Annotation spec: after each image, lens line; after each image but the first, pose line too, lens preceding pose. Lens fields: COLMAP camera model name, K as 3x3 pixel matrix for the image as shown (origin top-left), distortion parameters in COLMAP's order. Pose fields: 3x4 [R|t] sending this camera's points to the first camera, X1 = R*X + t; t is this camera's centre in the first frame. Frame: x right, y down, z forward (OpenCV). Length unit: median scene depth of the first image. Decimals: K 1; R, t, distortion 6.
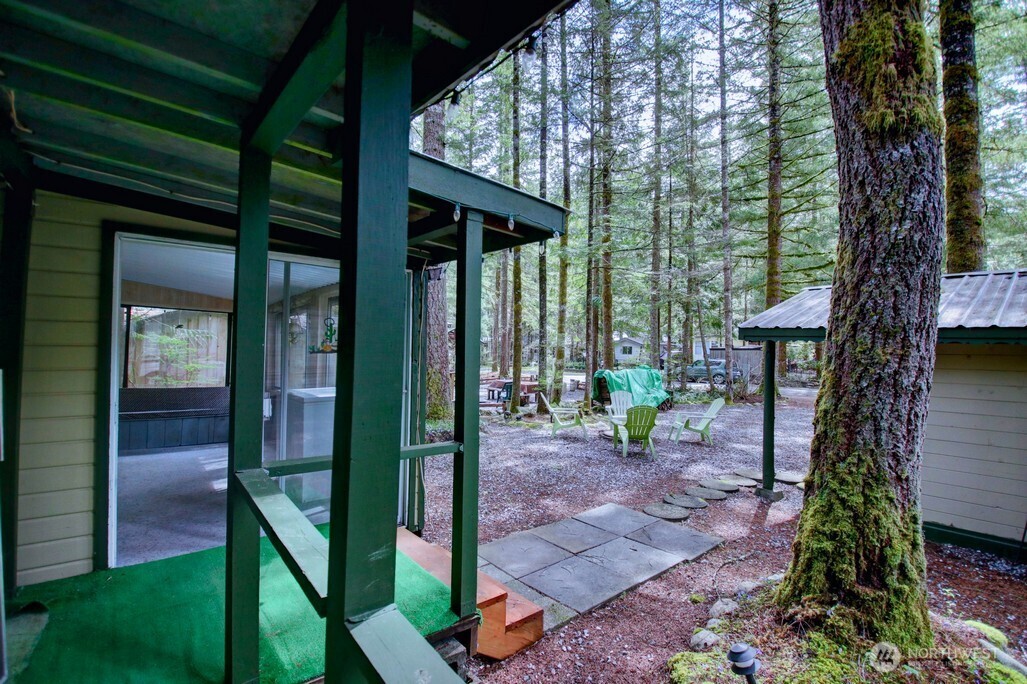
lens RADIAL K [[475.3, 0, 514.4], [0, 475.3, 349.5], [0, 0, 1]] dist [0.018538, -0.026989]
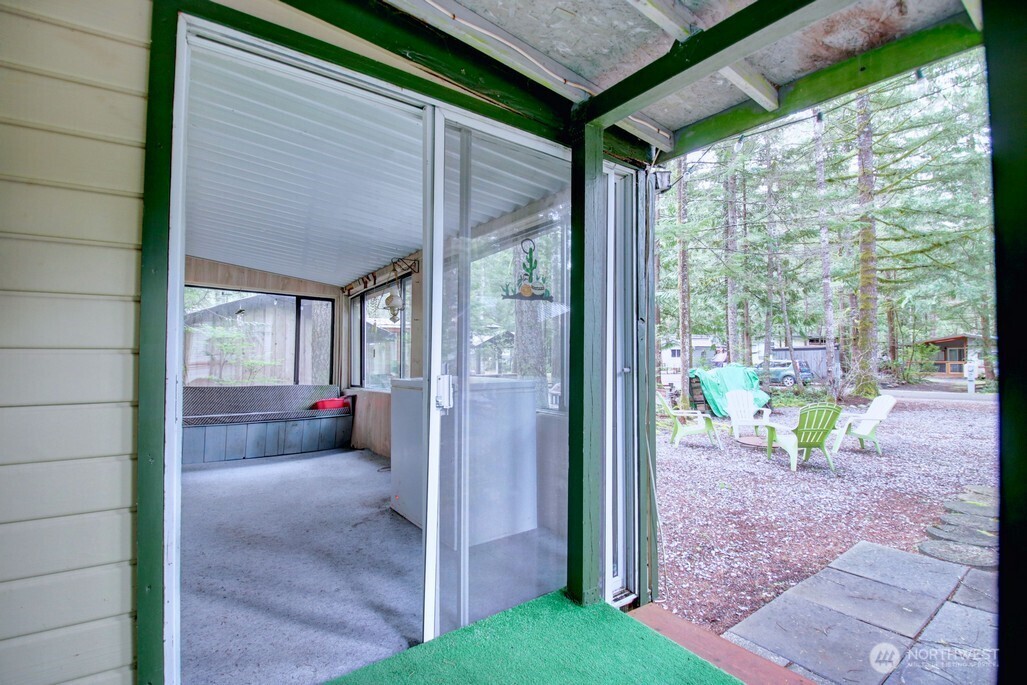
lens RADIAL K [[475.3, 0, 514.4], [0, 475.3, 350.0], [0, 0, 1]] dist [0.018538, -0.026989]
pose [[0.998136, -0.016134, -0.058860, -0.207721], [0.015195, 0.999751, -0.016353, 0.042656], [0.059109, 0.015428, 0.998132, 0.237912]]
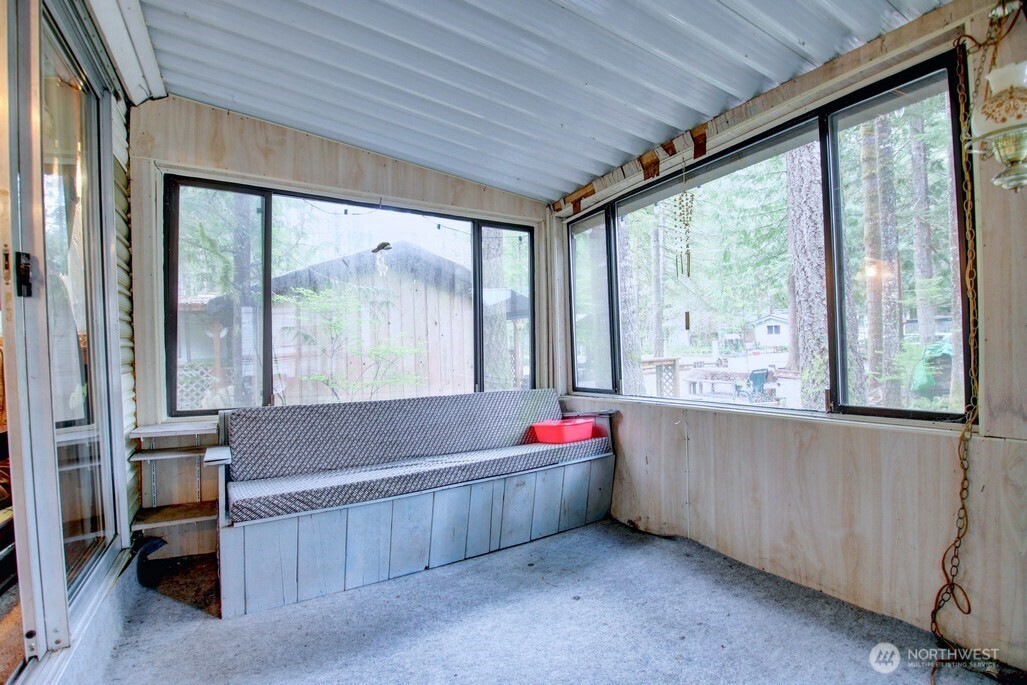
lens RADIAL K [[475.3, 0, 514.4], [0, 475.3, 350.0], [0, 0, 1]] dist [0.018538, -0.026989]
pose [[0.985809, -0.046254, -0.161374, -0.582398], [0.048712, 0.998749, 0.011310, 0.043835], [0.160649, -0.019010, 0.986829, 0.680107]]
